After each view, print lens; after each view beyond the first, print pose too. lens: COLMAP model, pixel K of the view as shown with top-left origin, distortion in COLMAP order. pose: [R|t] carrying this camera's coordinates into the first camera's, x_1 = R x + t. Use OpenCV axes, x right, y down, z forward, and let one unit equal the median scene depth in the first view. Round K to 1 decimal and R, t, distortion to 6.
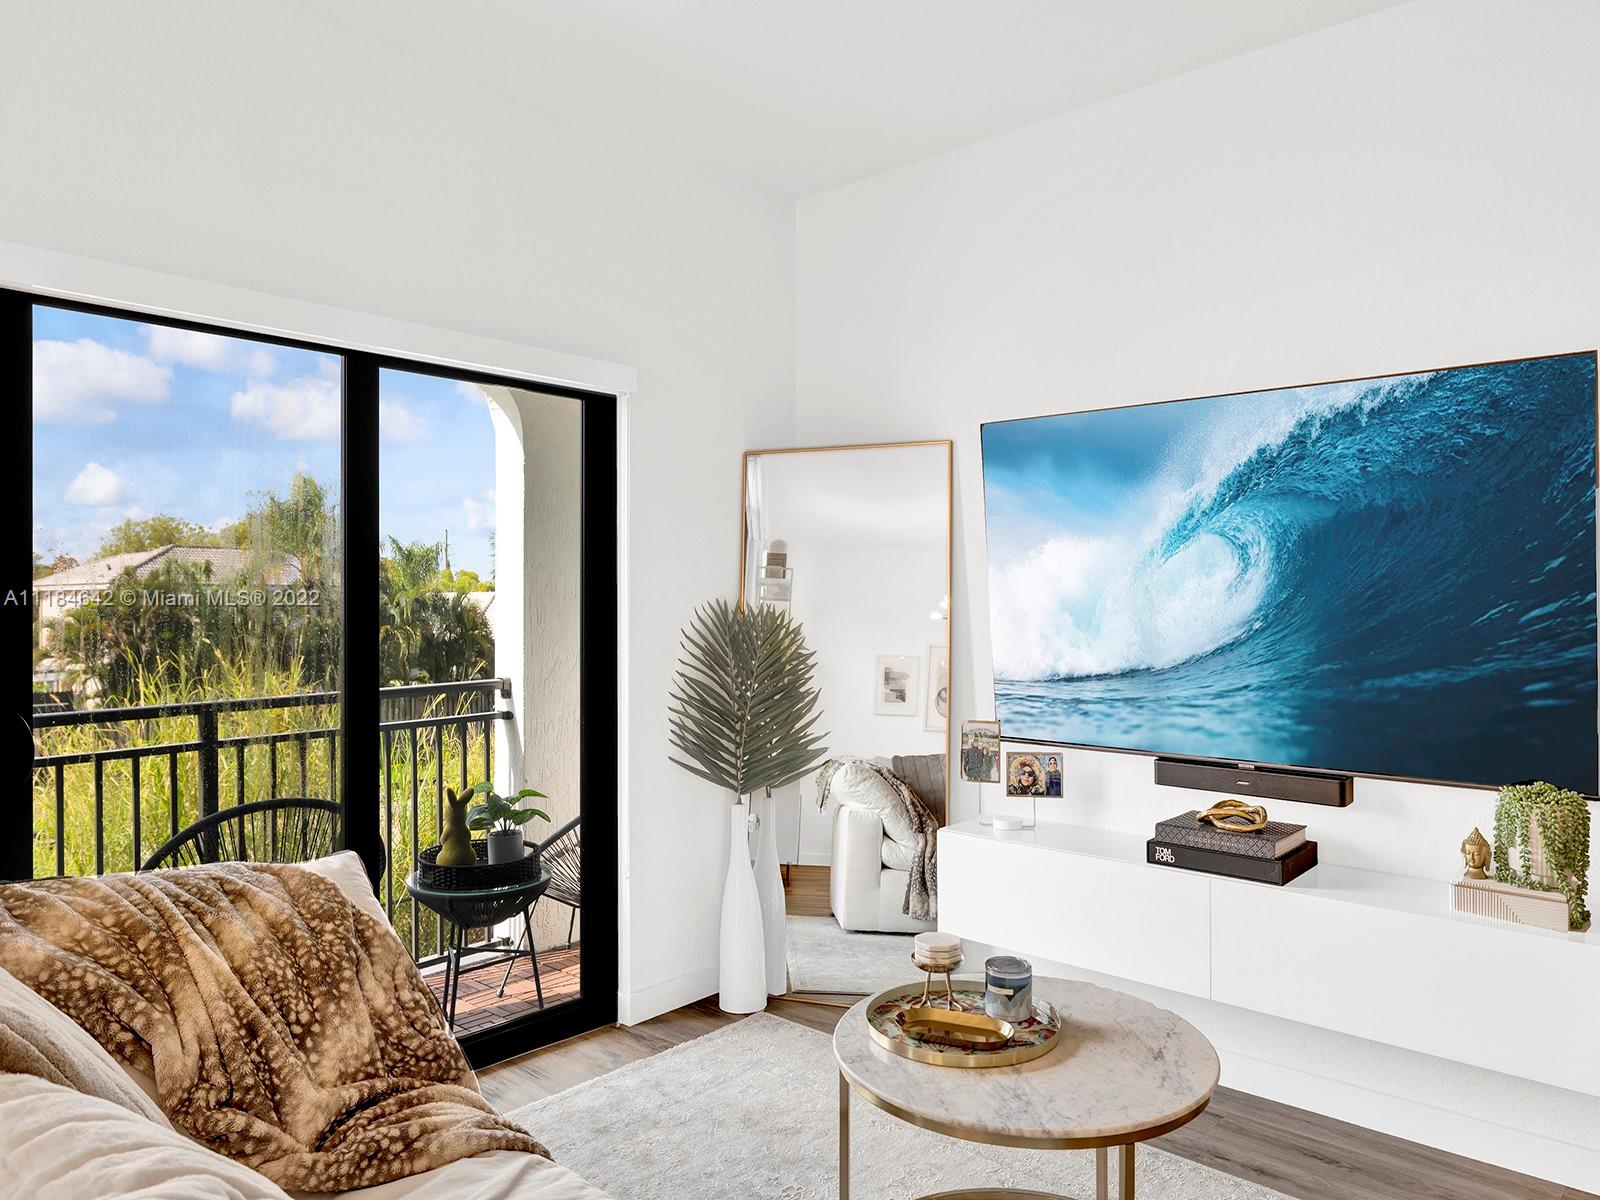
lens RADIAL K [[1089.2, 0, 795.4], [0, 1089.2, 590.6], [0, 0, 1]] dist [0.008738, 0.000868]
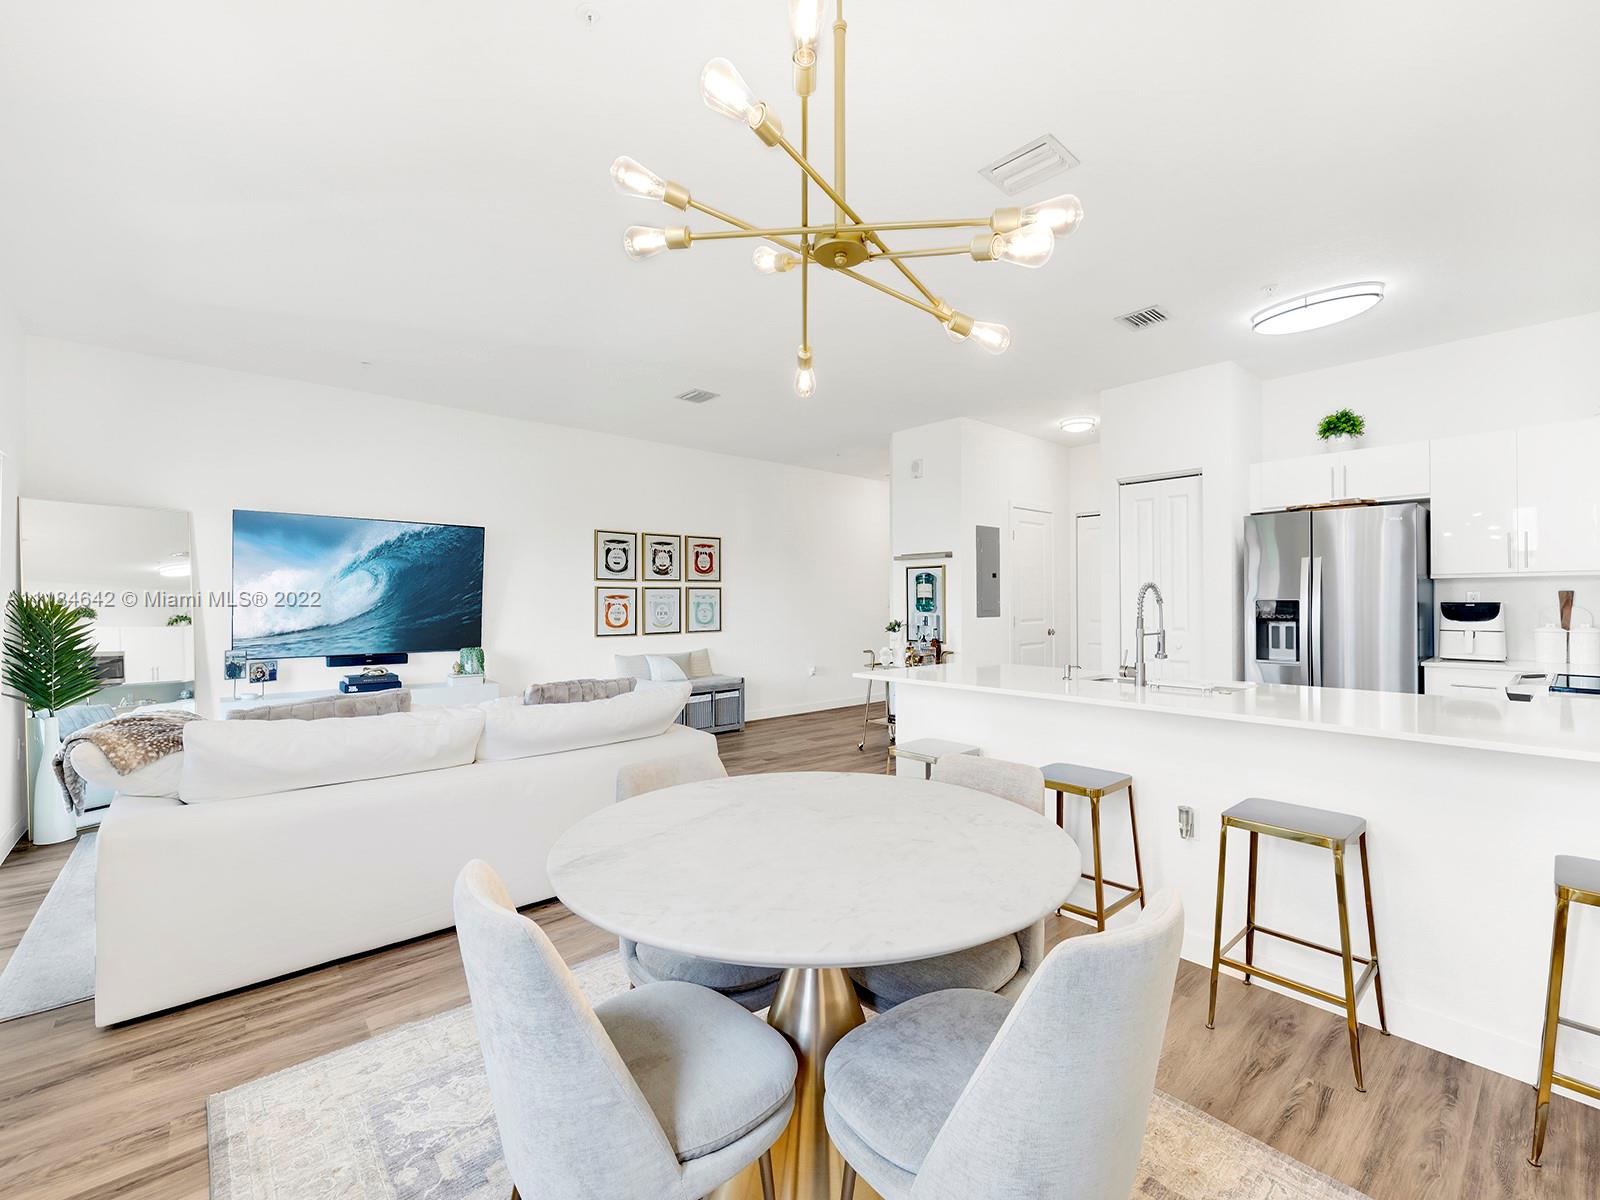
lens RADIAL K [[683.4, 0, 801.1], [0, 683.4, 596.6], [0, 0, 1]] dist [0.000337, 0.000093]
pose [[0.116214, 0.009514, 0.993179, -1.176723], [-0.004011, 0.999950, -0.009109, 0.025536], [-0.993216, -0.002925, 0.116246, -0.269054]]
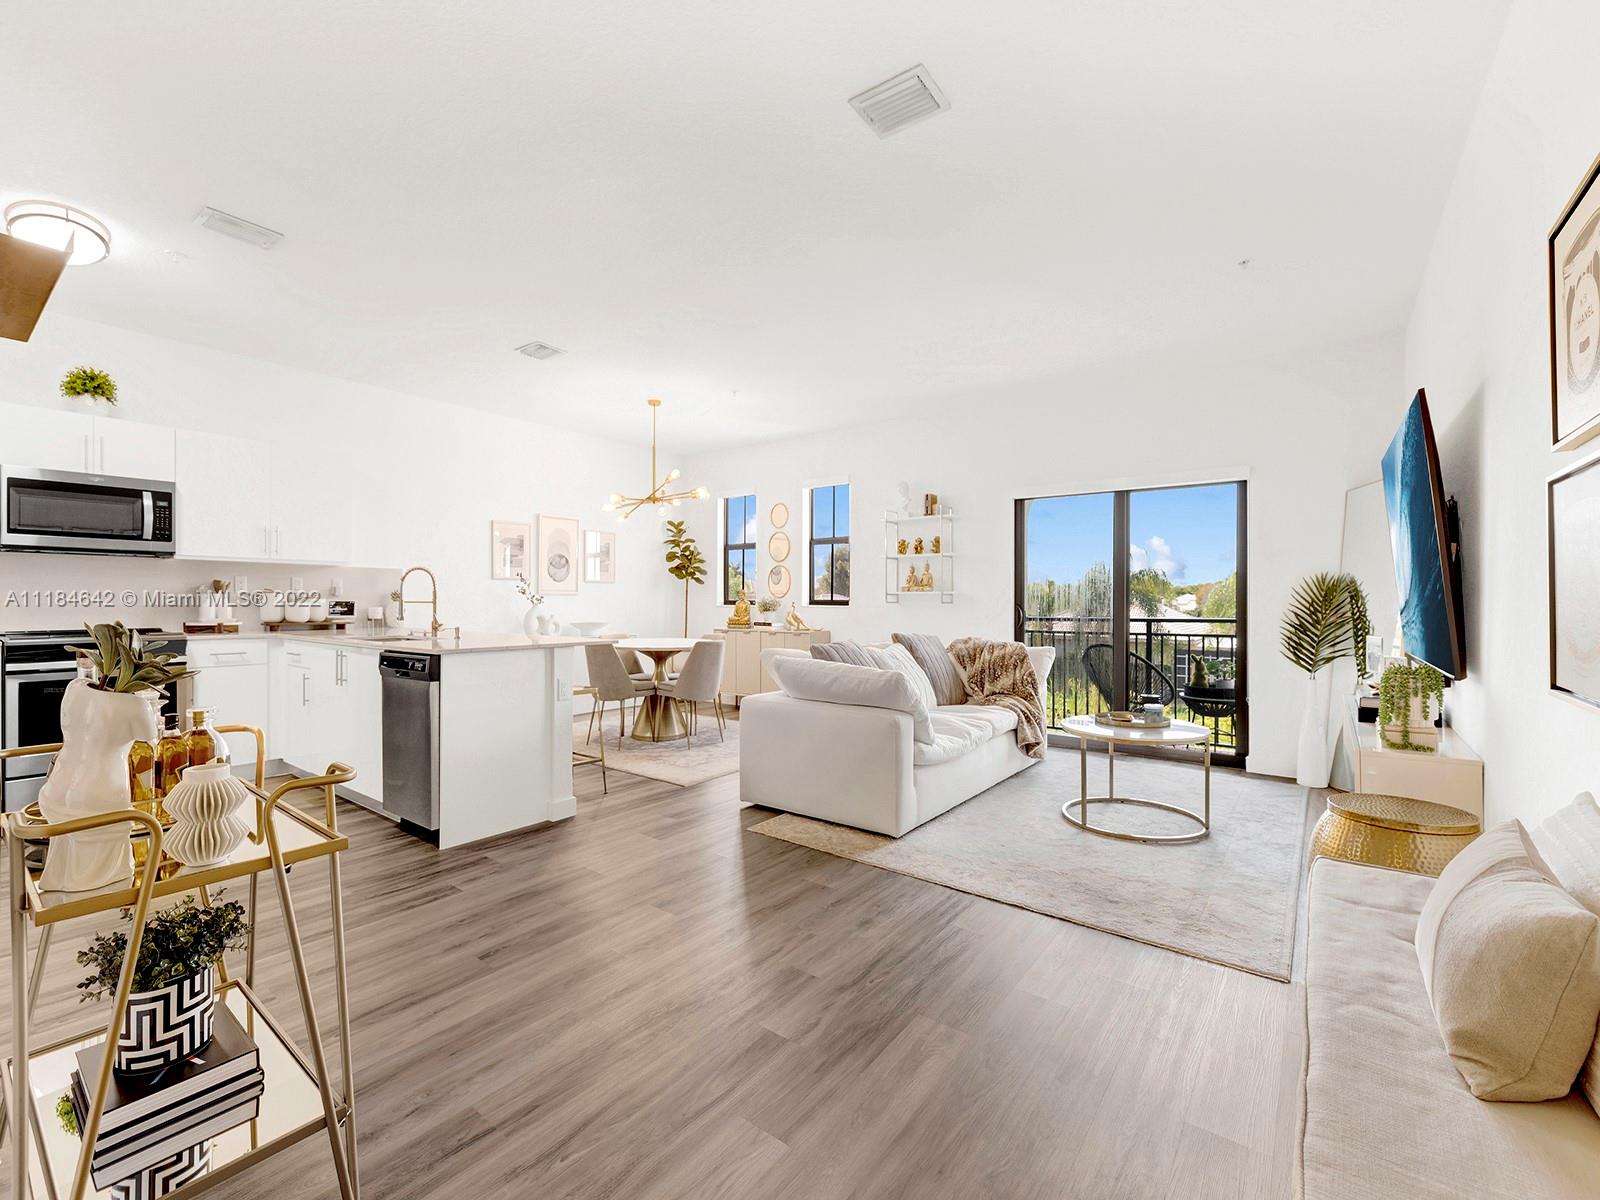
lens RADIAL K [[683.4, 0, 801.1], [0, 683.4, 596.6], [0, 0, 1]] dist [0.000337, 0.000093]
pose [[0.087785, -0.001678, -0.996138, 1.317050], [0.003988, 0.999991, -0.001333, 0.062353], [0.996131, -0.003855, 0.087791, 0.013054]]
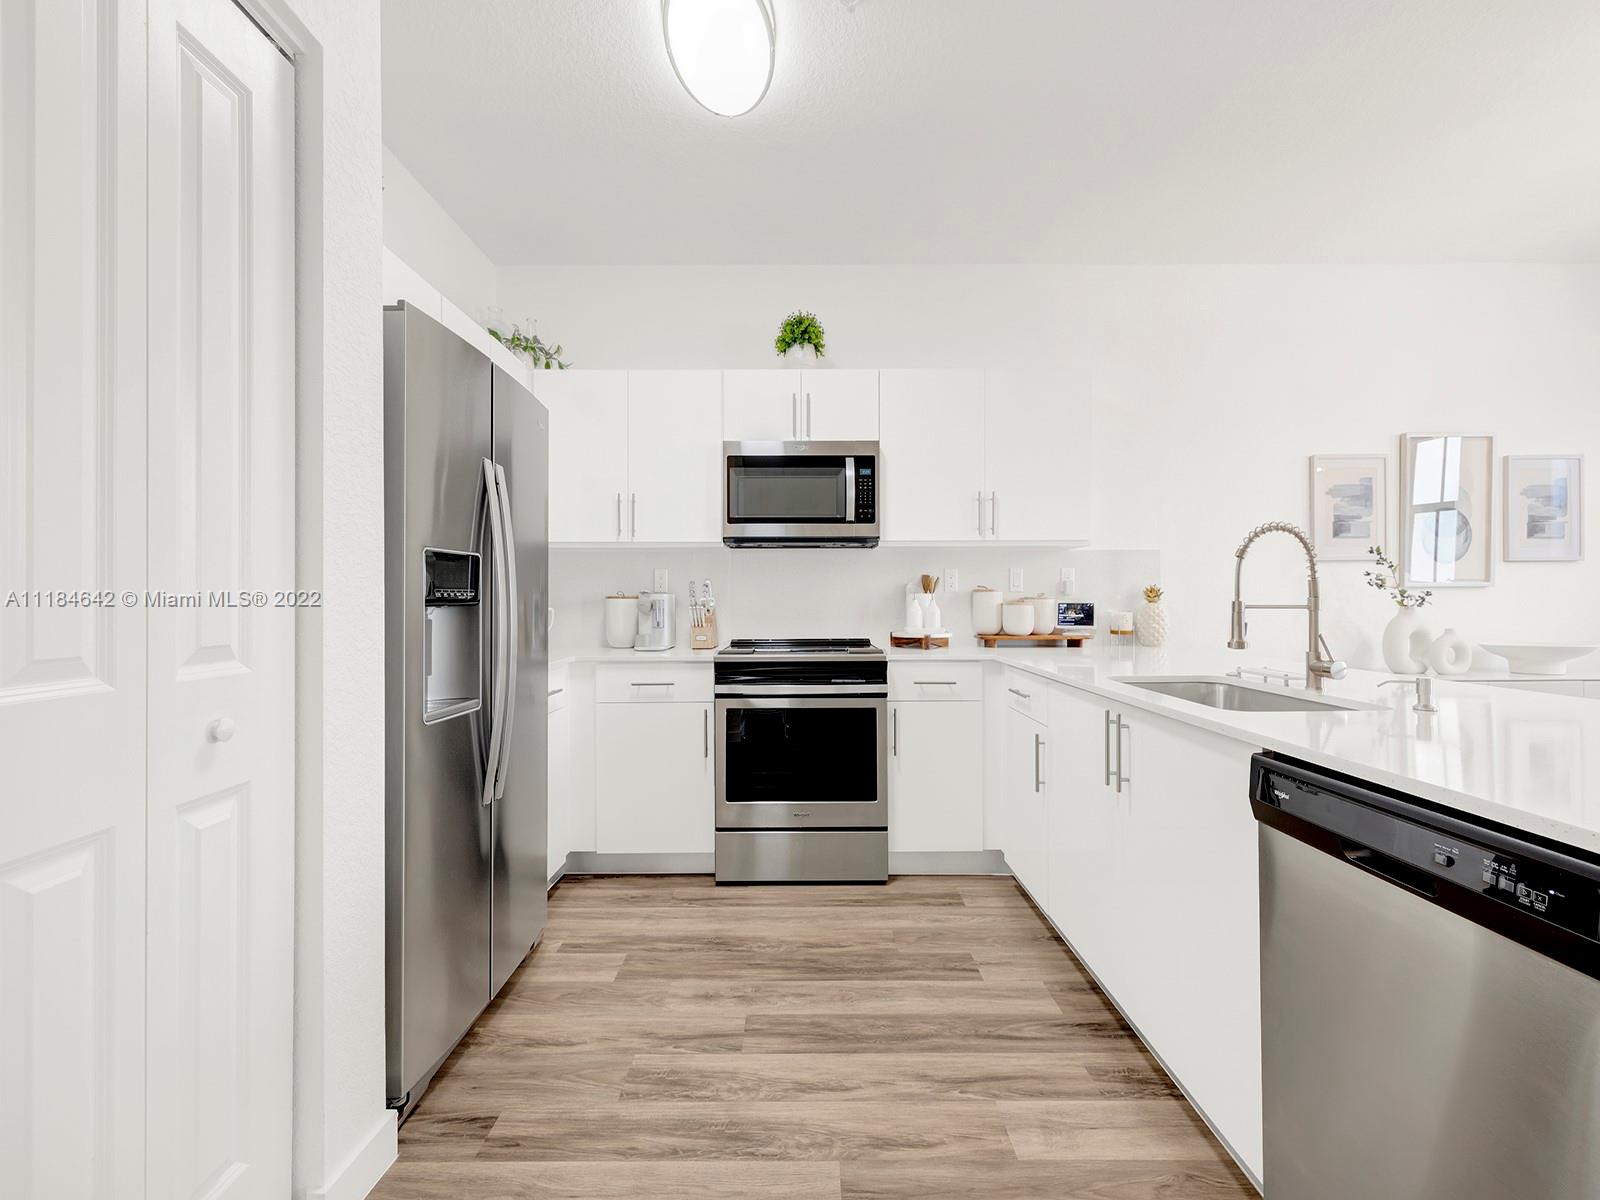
lens RADIAL K [[674.2, 0, 802.4], [0, 674.2, 598.3], [0, 0, 1]] dist [-0.001016, -0.000306]
pose [[-0.738974, 0.005098, -0.673715, 0.548050], [0.010914, 0.999931, -0.004404, 0.059606], [0.673646, -0.010607, -0.738978, -0.490343]]
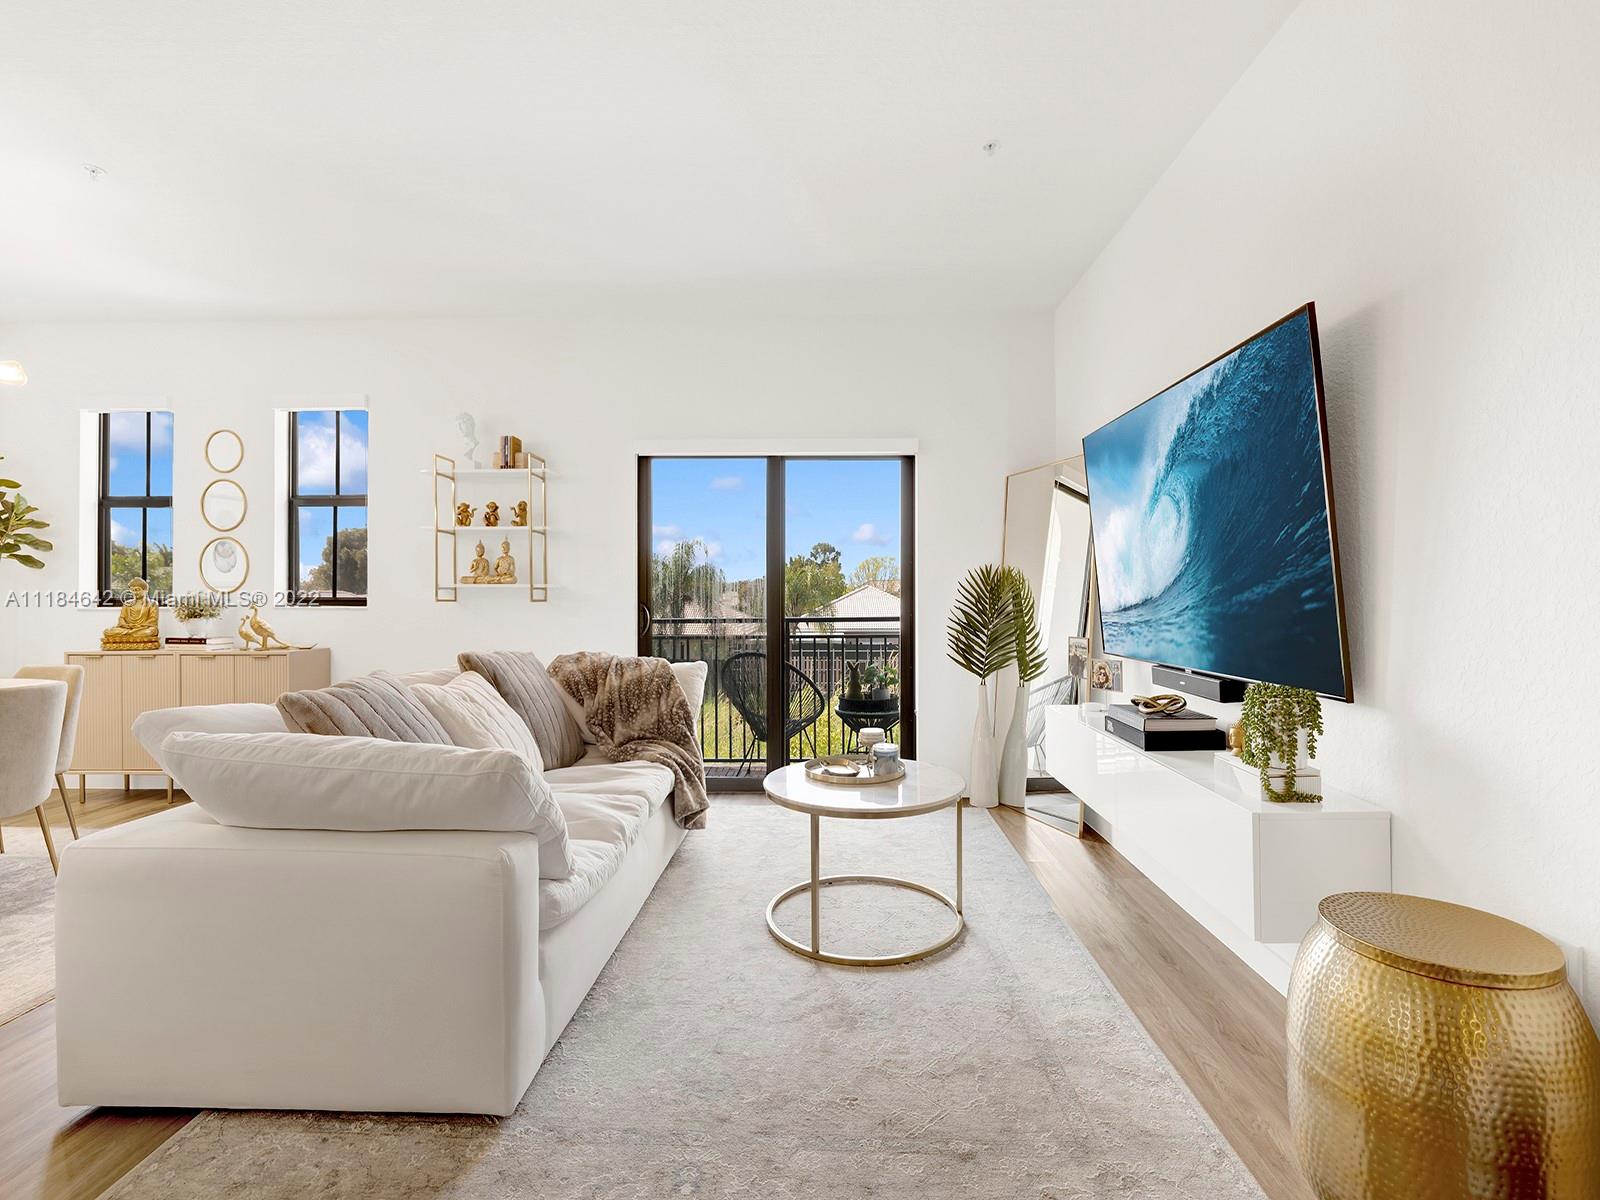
lens RADIAL K [[723.1, 0, 809.8], [0, 723.1, 598.5], [0, 0, 1]] dist [-0.004609, -0.000629]
pose [[0.656808, 0.003539, -0.754049, 0.772599], [0.003923, 0.999959, 0.008111, 0.065595], [0.754047, -0.008286, 0.656768, 0.084878]]
